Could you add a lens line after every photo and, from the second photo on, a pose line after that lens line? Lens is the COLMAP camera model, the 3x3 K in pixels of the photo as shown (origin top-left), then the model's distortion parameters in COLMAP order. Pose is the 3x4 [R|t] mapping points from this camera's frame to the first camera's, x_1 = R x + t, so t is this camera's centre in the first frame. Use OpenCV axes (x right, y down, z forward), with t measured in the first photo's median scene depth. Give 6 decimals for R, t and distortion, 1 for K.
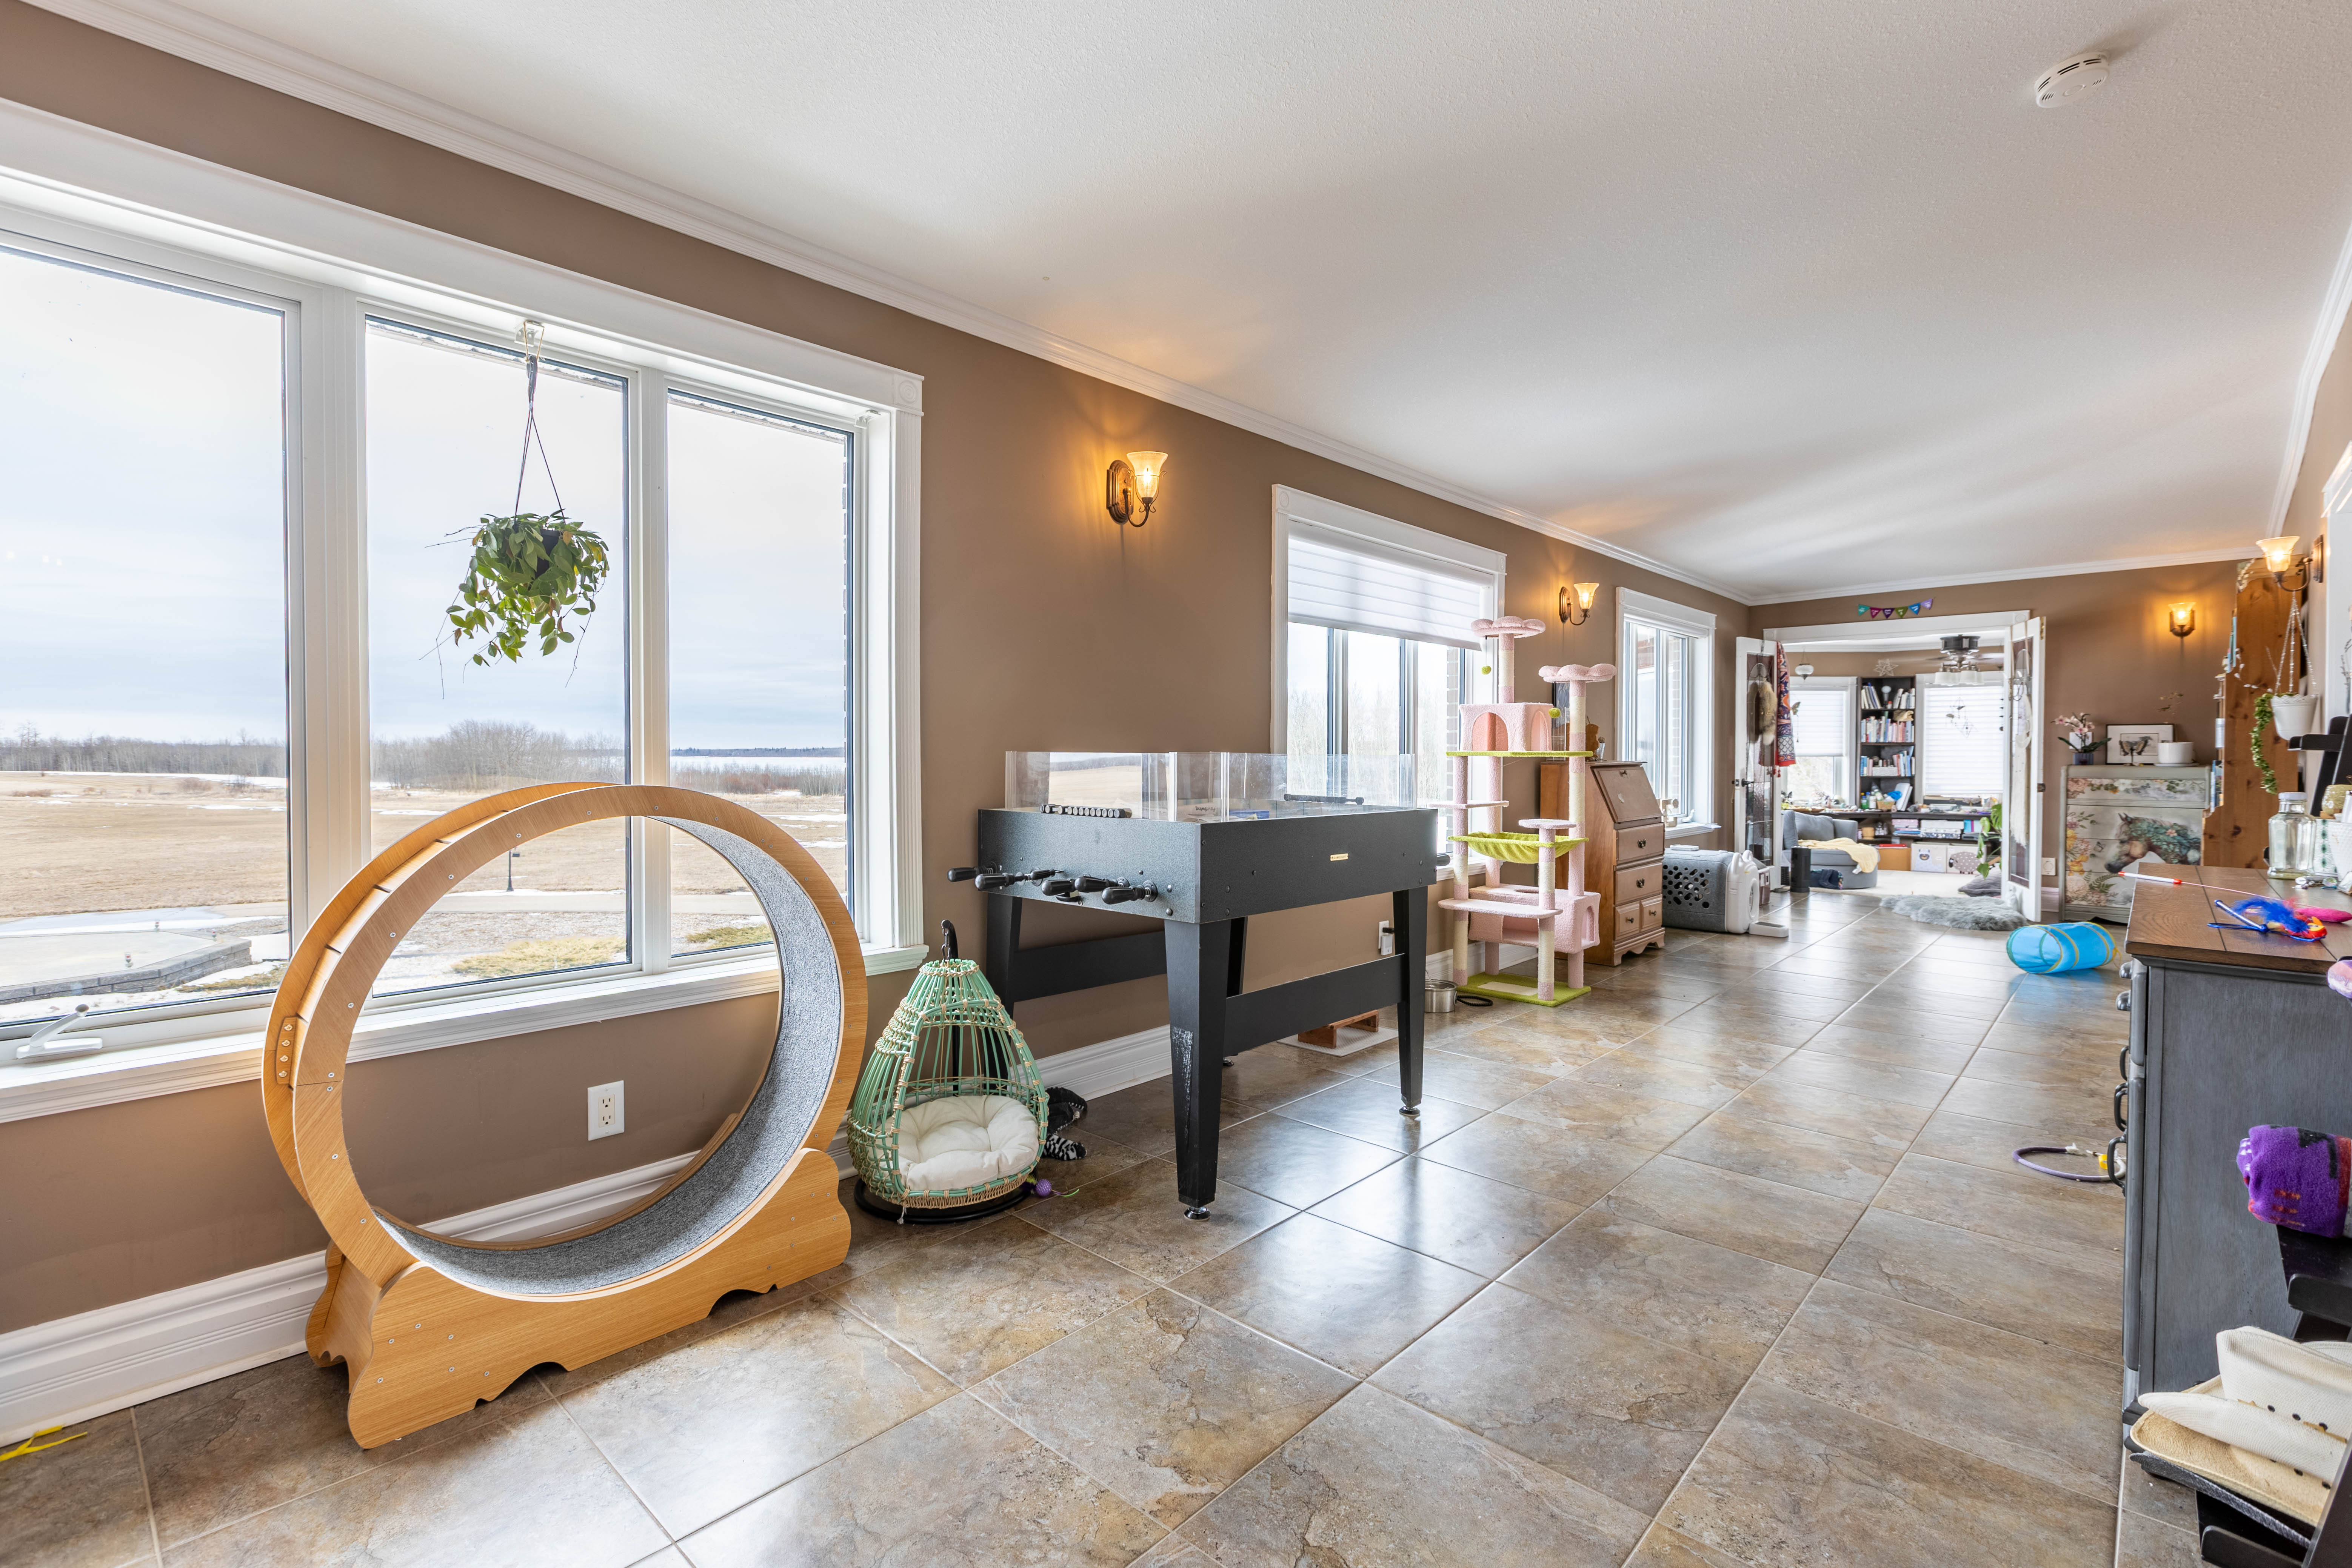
lens RADIAL K [[1060.2, 0, 1177.2], [0, 1060.2, 765.3], [0, 0, 1]] dist [-0.000888, 0.000031]
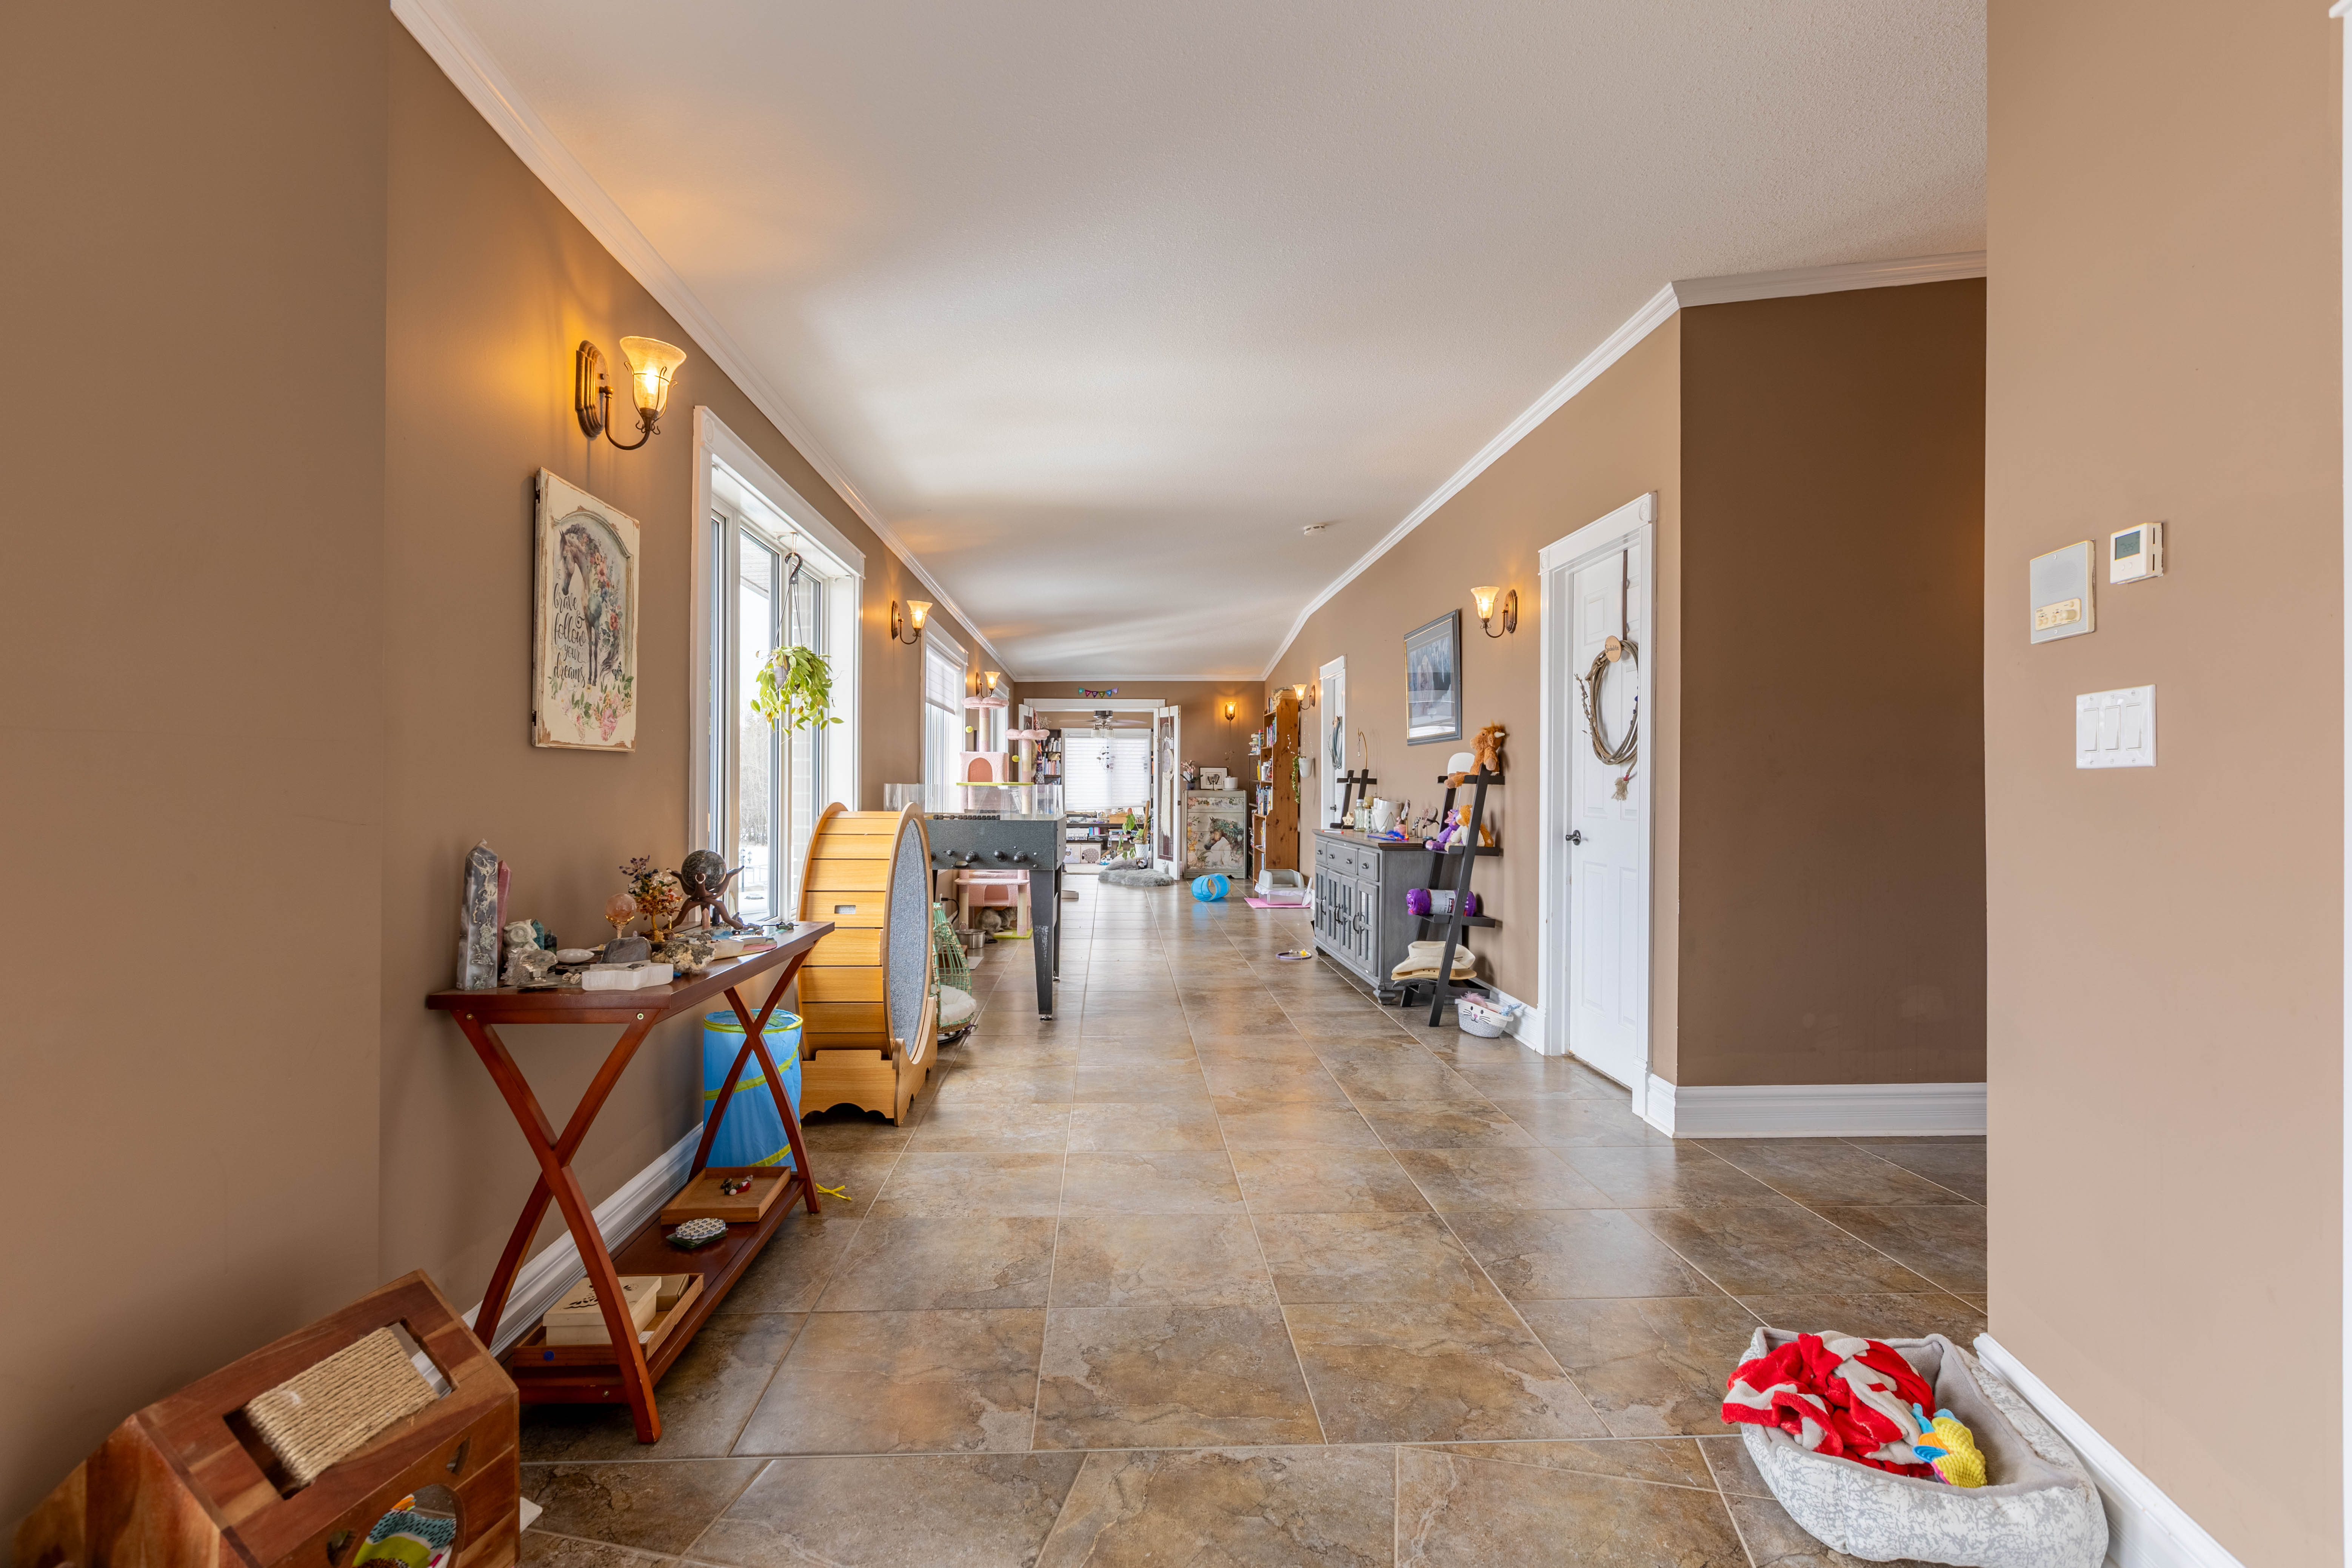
lens RADIAL K [[1060.2, 0, 1177.2], [0, 1060.2, 765.3], [0, 0, 1]] dist [-0.000888, 0.000031]
pose [[0.682607, 0.012682, 0.730675, -0.257804], [0.006189, 0.999713, -0.023133, -0.000228], [-0.730759, 0.020313, 0.682333, -0.106112]]
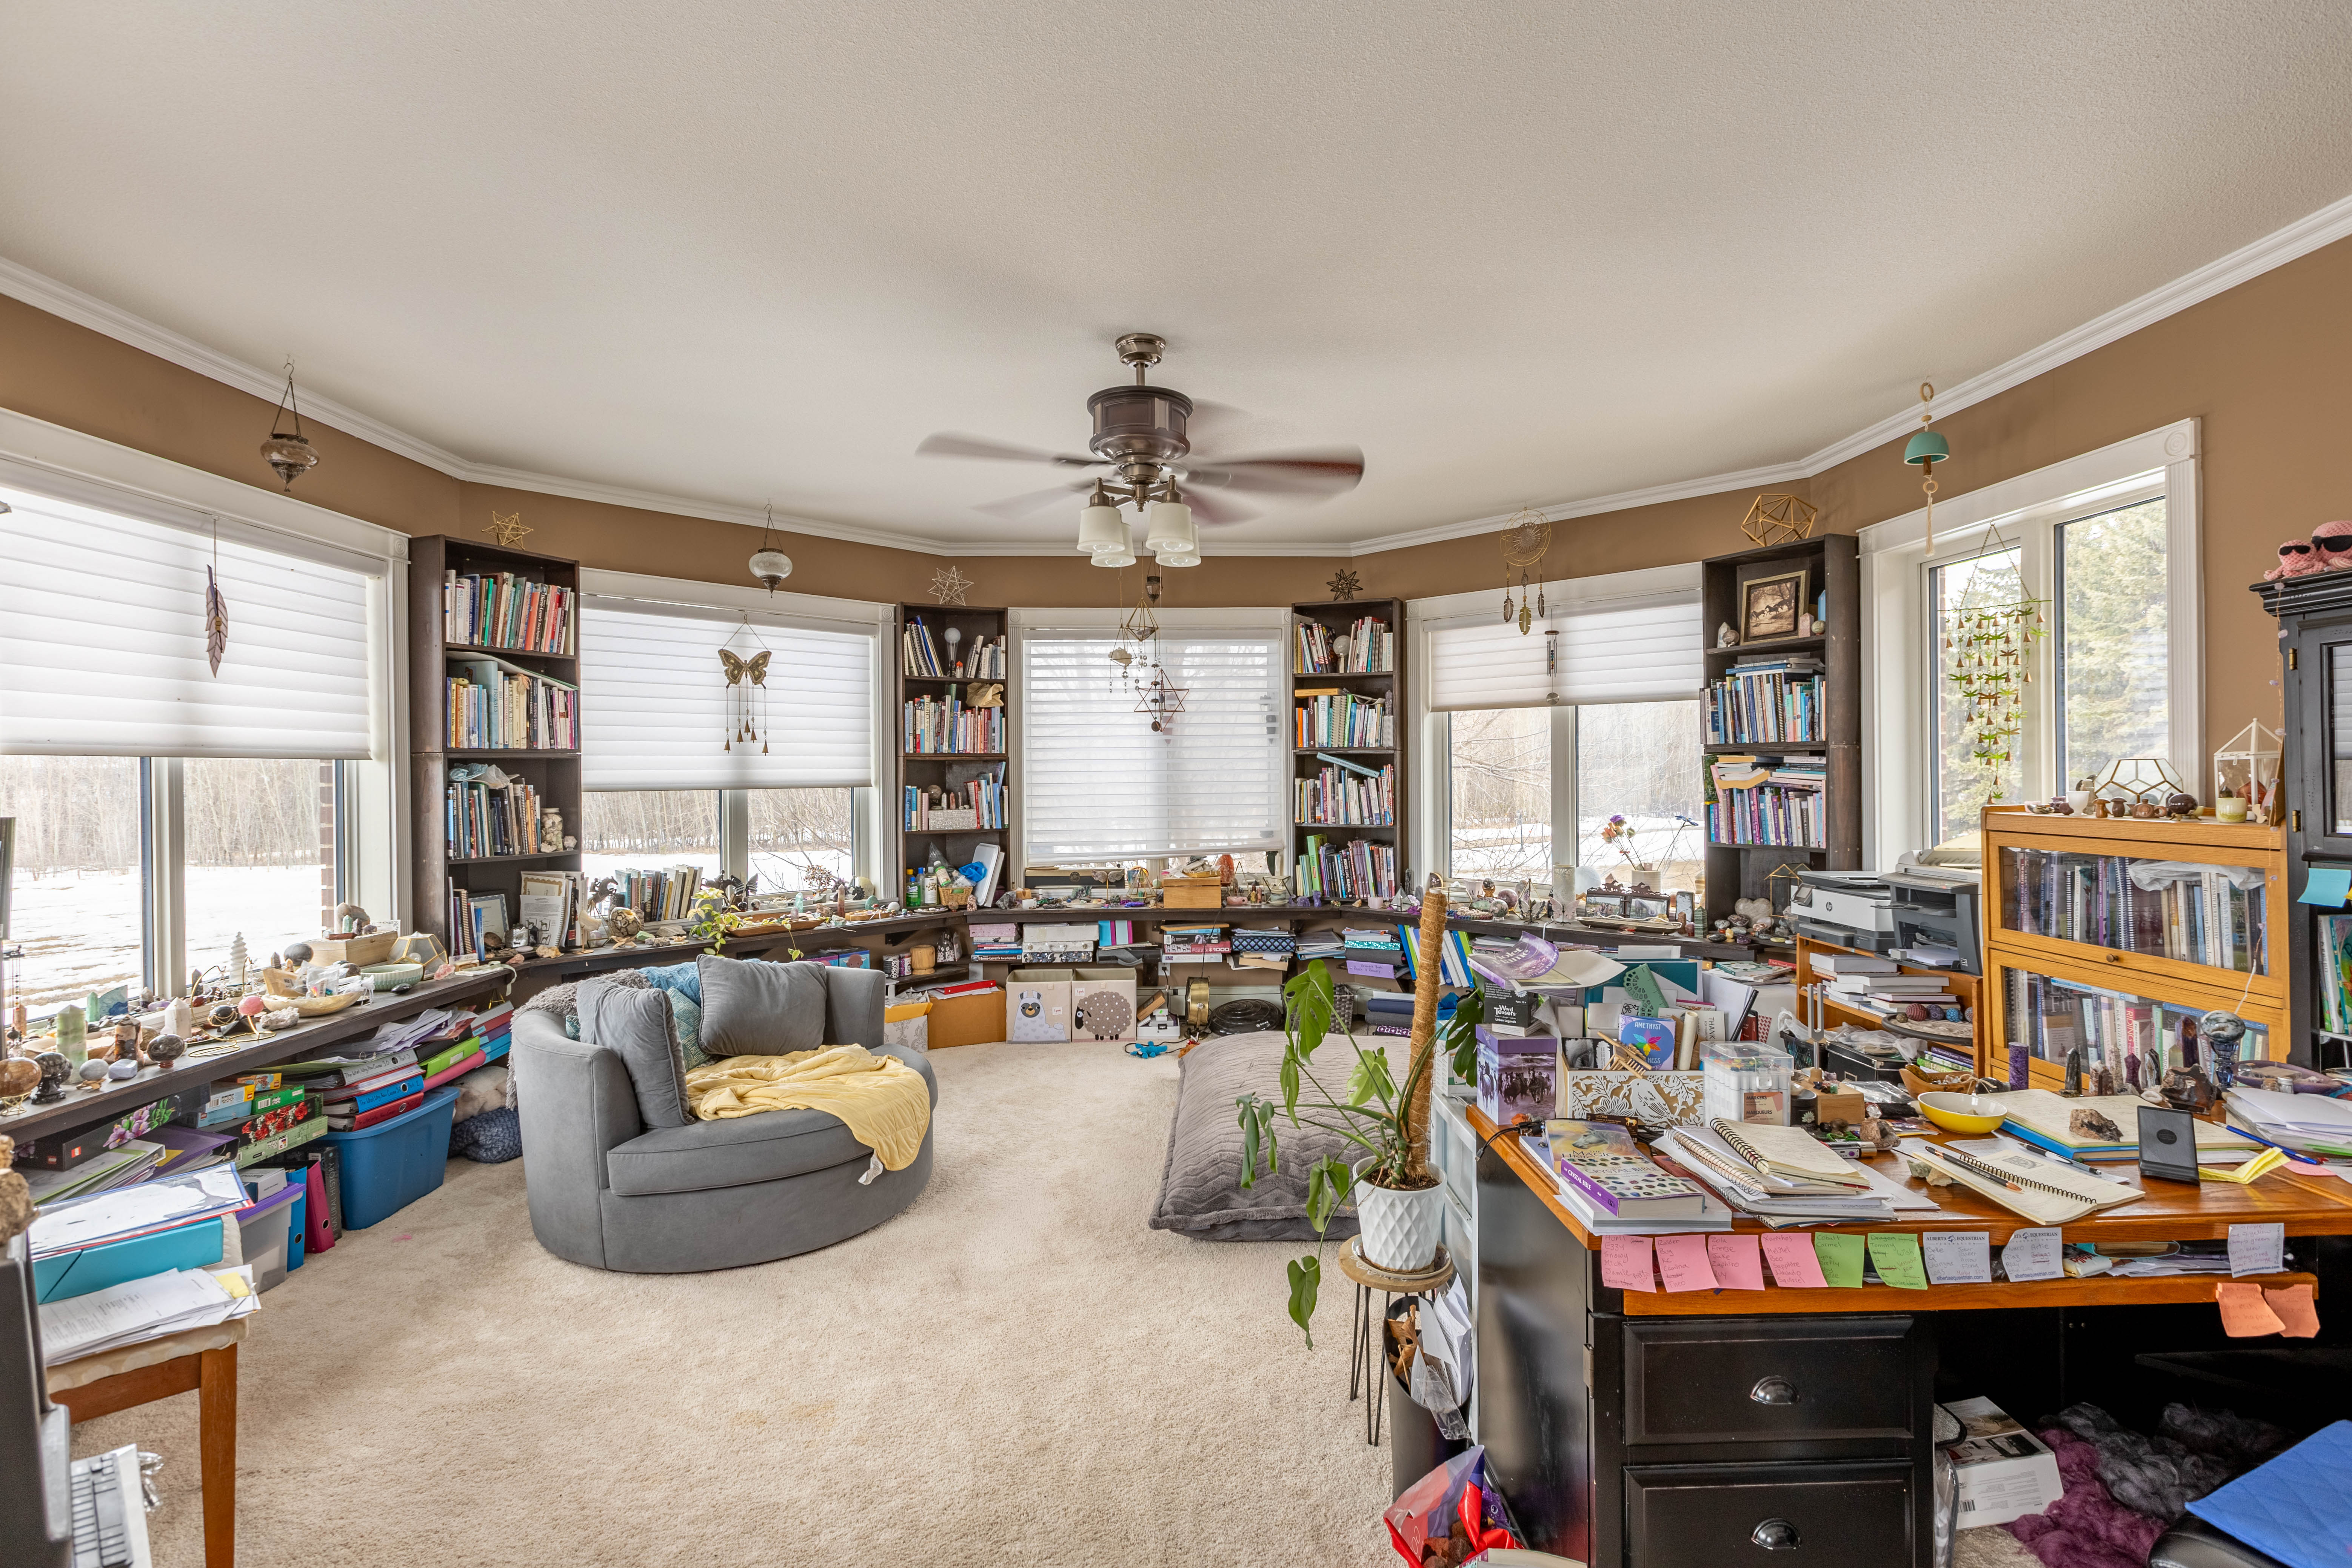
lens RADIAL K [[1060.2, 0, 1177.2], [0, 1060.2, 765.3], [0, 0, 1]] dist [-0.000888, 0.000031]
pose [[0.710354, -0.006137, 0.703818, 0.432006], [0.018698, 0.999774, -0.010154, -0.010899], [-0.703596, 0.020373, 0.710308, 0.632436]]
